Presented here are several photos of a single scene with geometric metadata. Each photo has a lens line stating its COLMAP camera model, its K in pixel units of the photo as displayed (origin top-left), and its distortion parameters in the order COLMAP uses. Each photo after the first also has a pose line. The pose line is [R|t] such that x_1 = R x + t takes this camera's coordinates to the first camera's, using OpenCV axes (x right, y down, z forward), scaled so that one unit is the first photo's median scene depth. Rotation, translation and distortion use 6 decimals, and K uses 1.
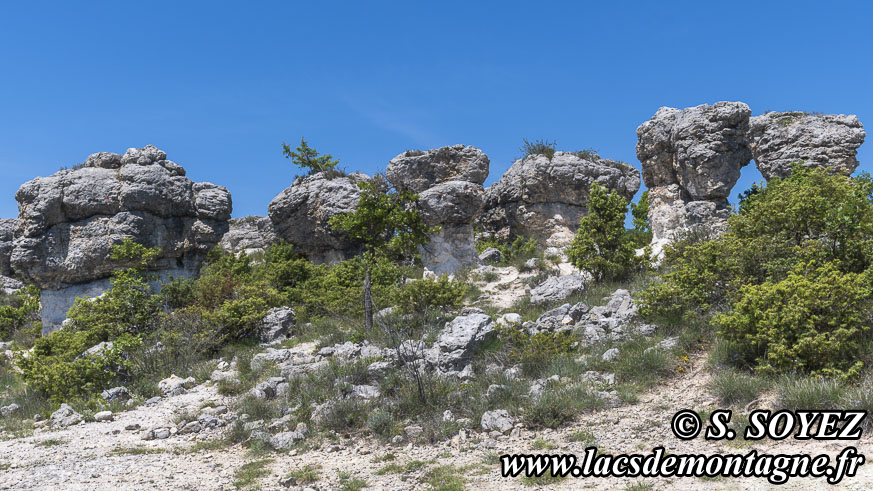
lens RADIAL K [[926.6, 0, 436.5], [0, 926.6, 245.5], [0, 0, 1]] dist [0.000751, 0.000273]
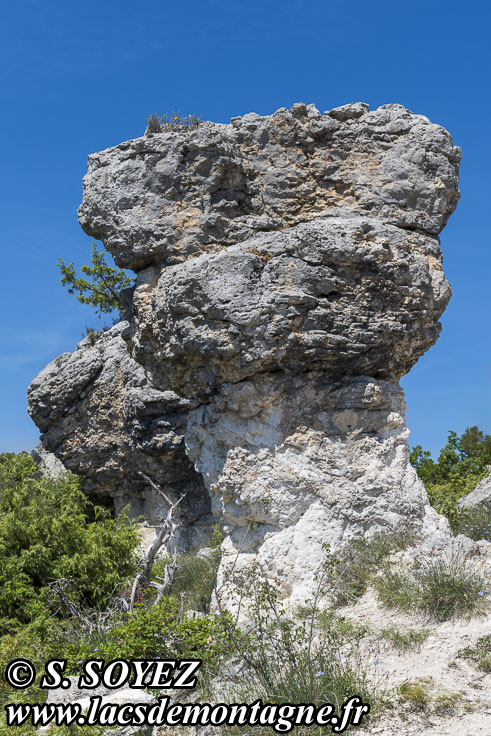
lens RADIAL K [[1124.3, 0, 245.5], [0, 1124.3, 368.0], [0, 0, 1]] dist [-0.012118, -0.009839]
pose [[0.979672, -0.034761, -0.197573, 0.041757], [0.014513, 0.994573, -0.103024, 0.005109], [0.200082, 0.098062, 0.974859, 0.474343]]
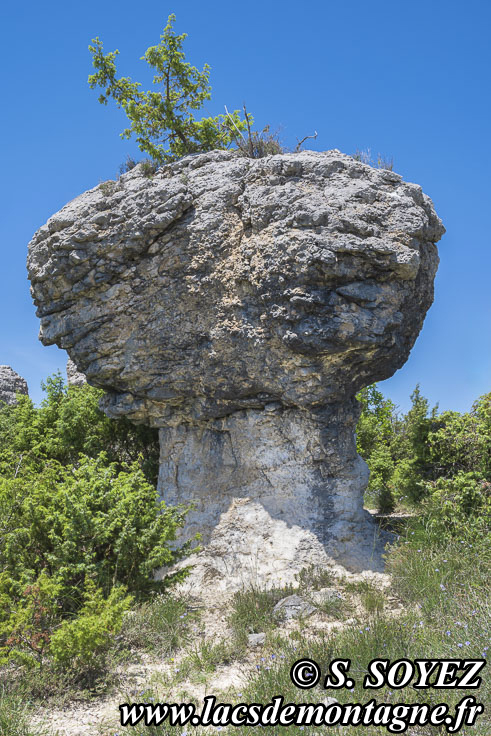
lens RADIAL K [[726.3, 0, 245.5], [0, 726.3, 368.0], [0, 0, 1]] dist [0.006515, 0.010892]
pose [[0.979769, 0.056395, 0.192022, -0.162546], [-0.034087, 0.992481, -0.117557, 0.018340], [-0.197208, 0.108634, 0.974324, 0.799806]]
